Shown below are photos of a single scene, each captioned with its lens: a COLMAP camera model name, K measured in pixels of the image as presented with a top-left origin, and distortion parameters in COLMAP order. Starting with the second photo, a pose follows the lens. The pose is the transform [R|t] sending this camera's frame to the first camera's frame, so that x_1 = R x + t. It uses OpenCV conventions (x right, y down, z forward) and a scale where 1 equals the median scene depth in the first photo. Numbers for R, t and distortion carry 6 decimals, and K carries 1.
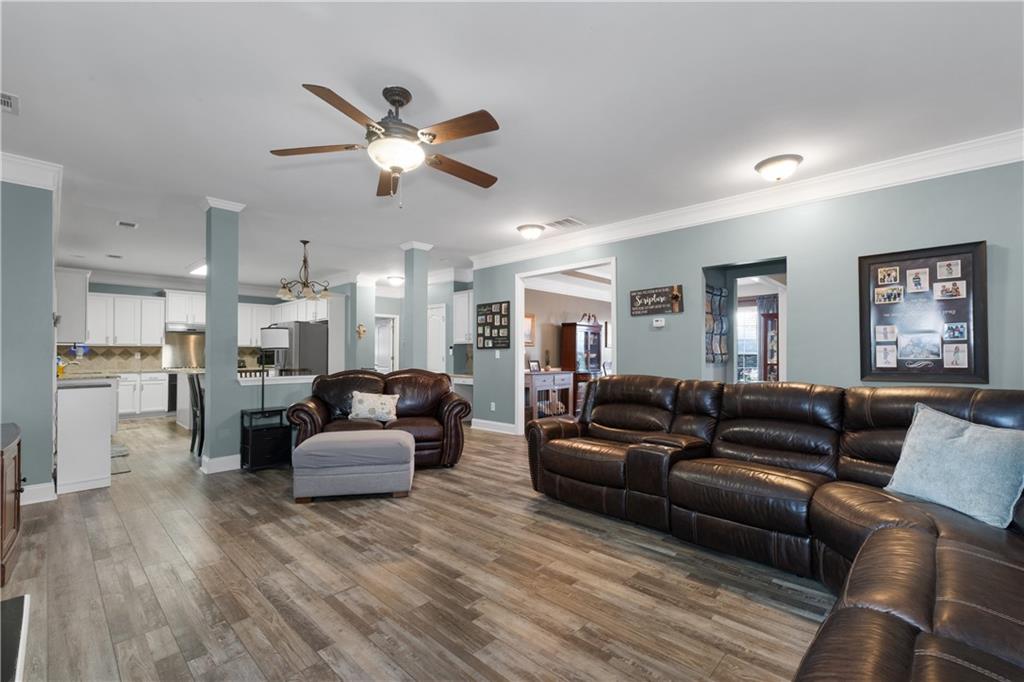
lens RADIAL K [[435.6, 0, 510.6], [0, 435.6, 348.2], [0, 0, 1]] dist [-0.001495, -0.000213]
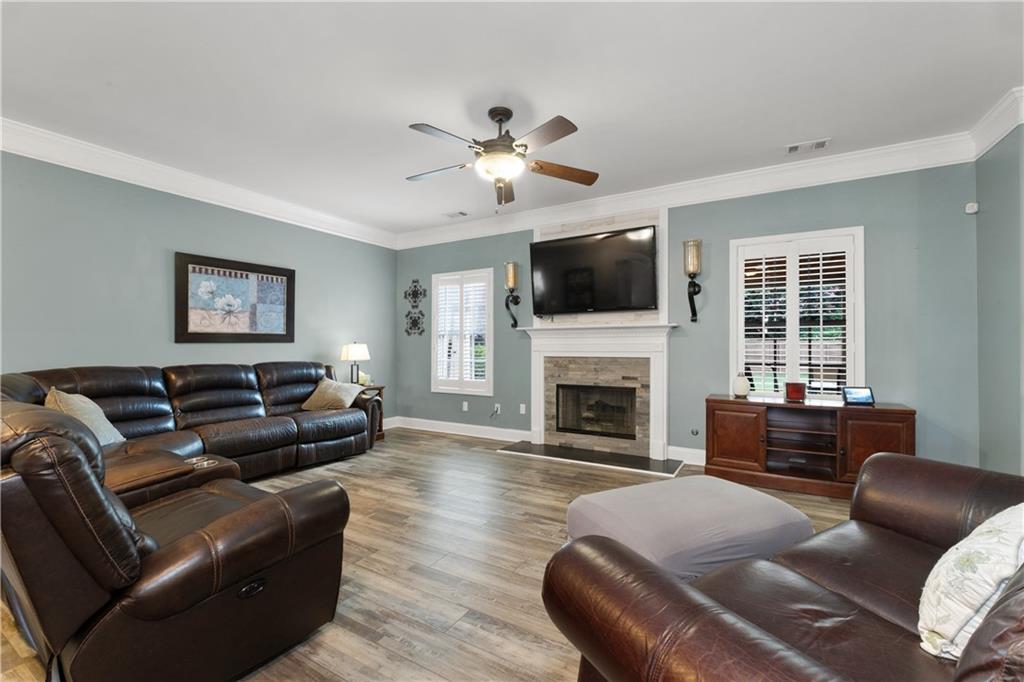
lens RADIAL K [[435.6, 0, 510.8], [0, 435.6, 343.5], [0, 0, 1]] dist [-0.001495, -0.000213]
pose [[-0.977081, -0.002082, -0.212858, -0.050278], [0.002390, 0.999782, -0.020750, 0.037389], [0.212854, -0.020784, -0.976863, 2.028627]]
